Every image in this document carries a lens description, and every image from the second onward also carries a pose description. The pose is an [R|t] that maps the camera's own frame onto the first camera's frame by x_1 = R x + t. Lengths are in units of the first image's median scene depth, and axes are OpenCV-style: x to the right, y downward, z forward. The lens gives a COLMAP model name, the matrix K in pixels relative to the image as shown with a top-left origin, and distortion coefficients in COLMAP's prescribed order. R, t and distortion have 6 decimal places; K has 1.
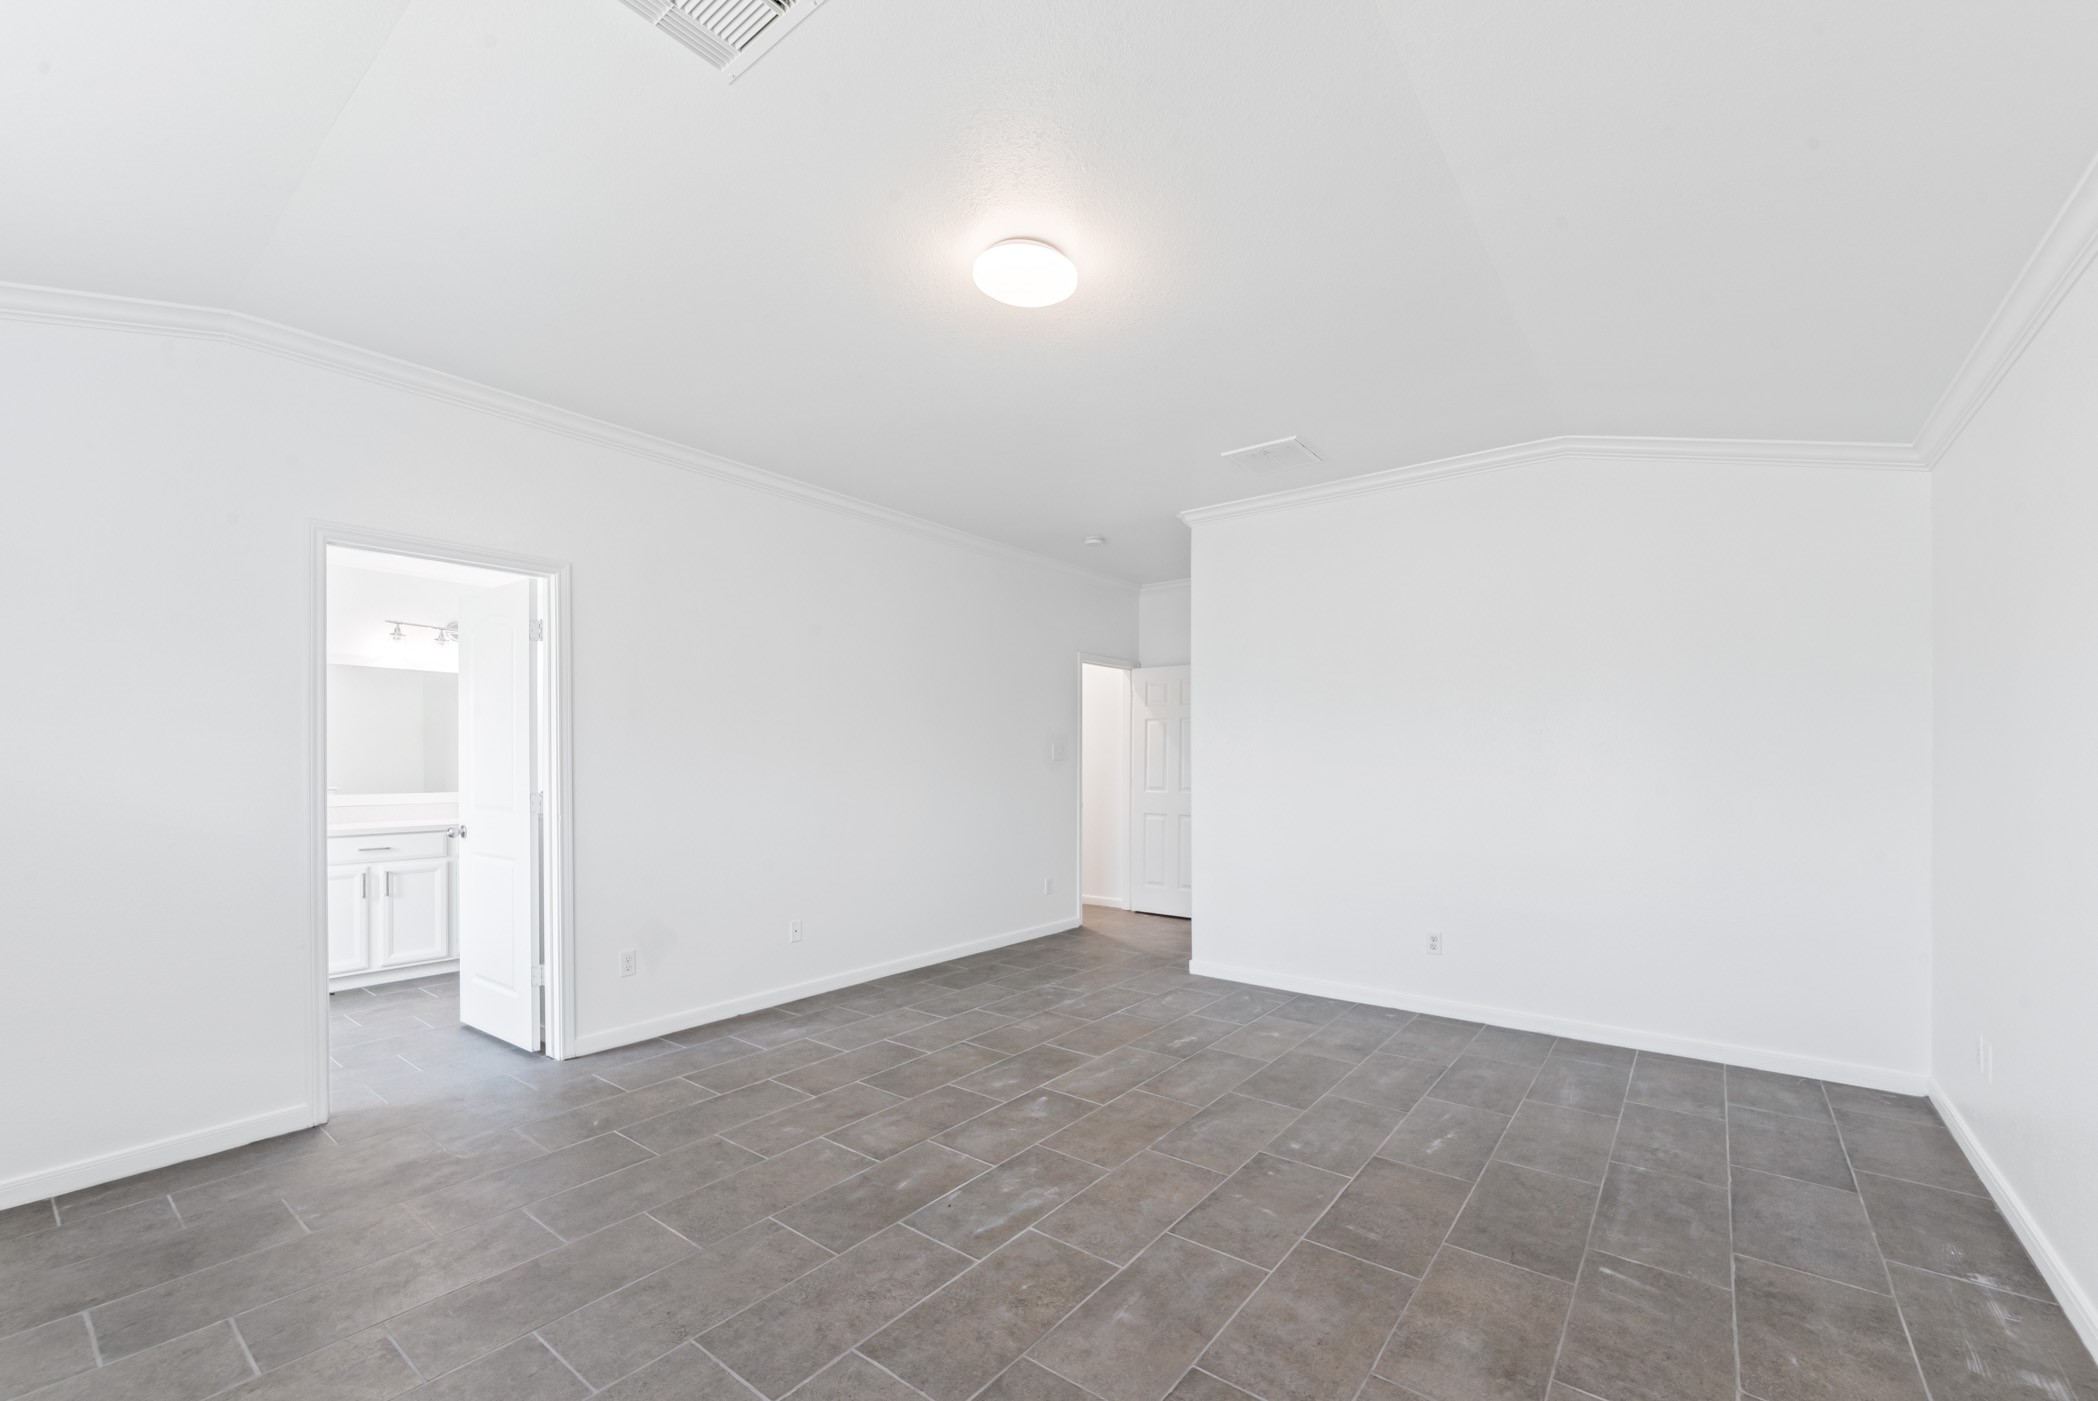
lens RADIAL K [[852.4, 0, 1051.3], [0, 852.4, 753.9], [0, 0, 1]] dist [-0.000757, -0.000078]
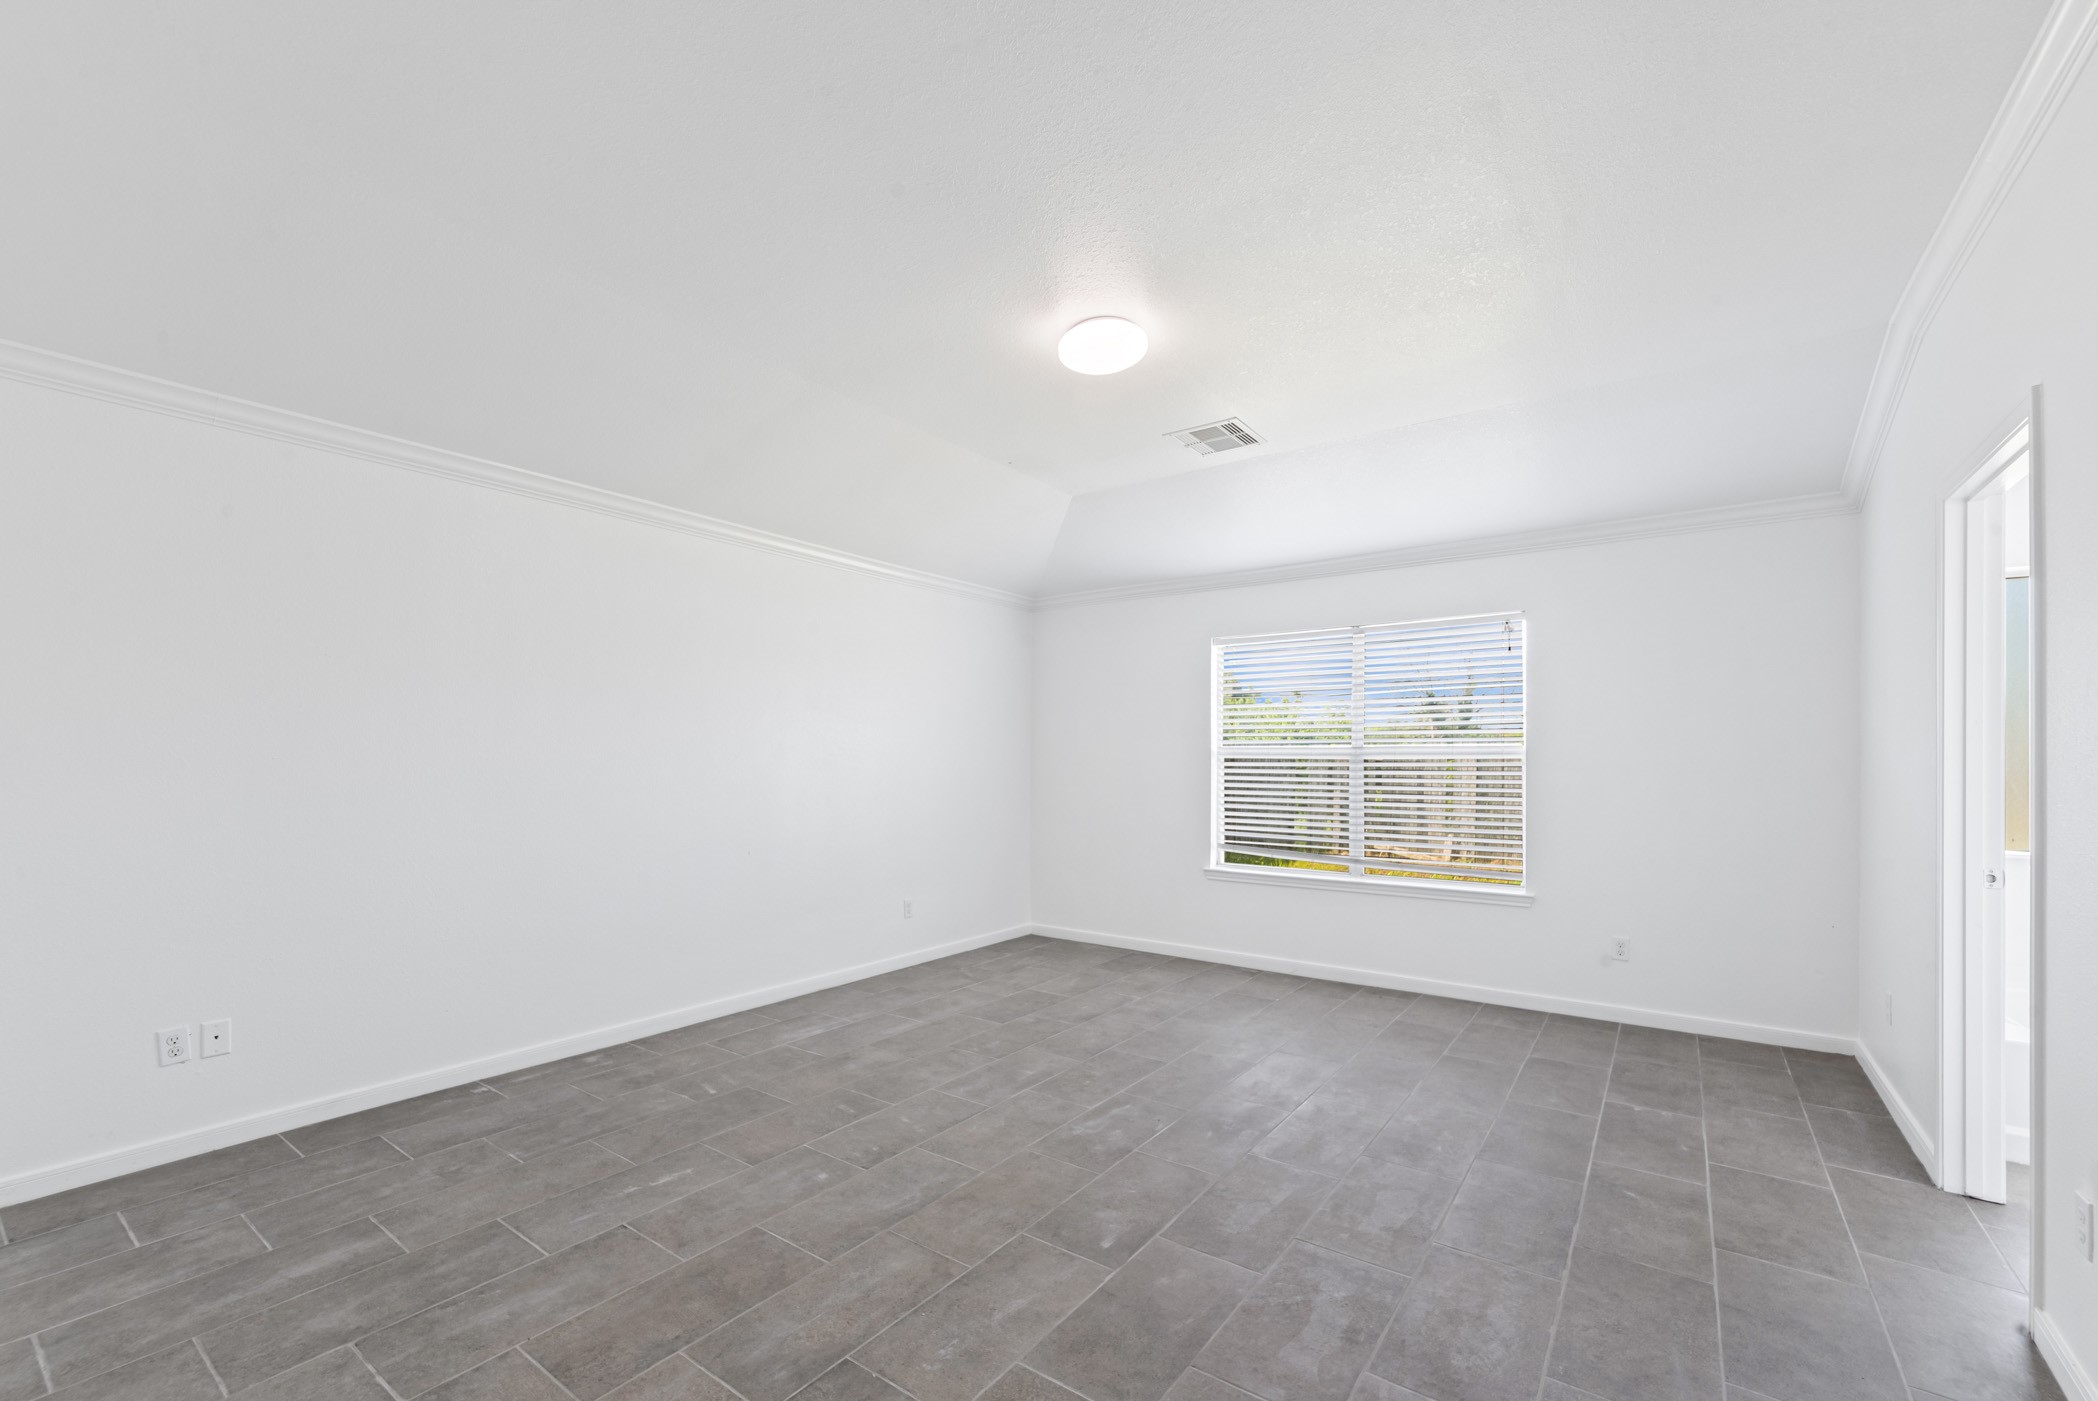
lens RADIAL K [[857.5, 0, 1051.8], [0, 857.5, 765.1], [0, 0, 1]] dist [0.000089, 0.000003]
pose [[-0.999533, -0.001504, -0.030510, 0.072109], [-0.001459, 0.999998, -0.001468, 0.013758], [0.030512, -0.001422, -0.999533, 2.135145]]
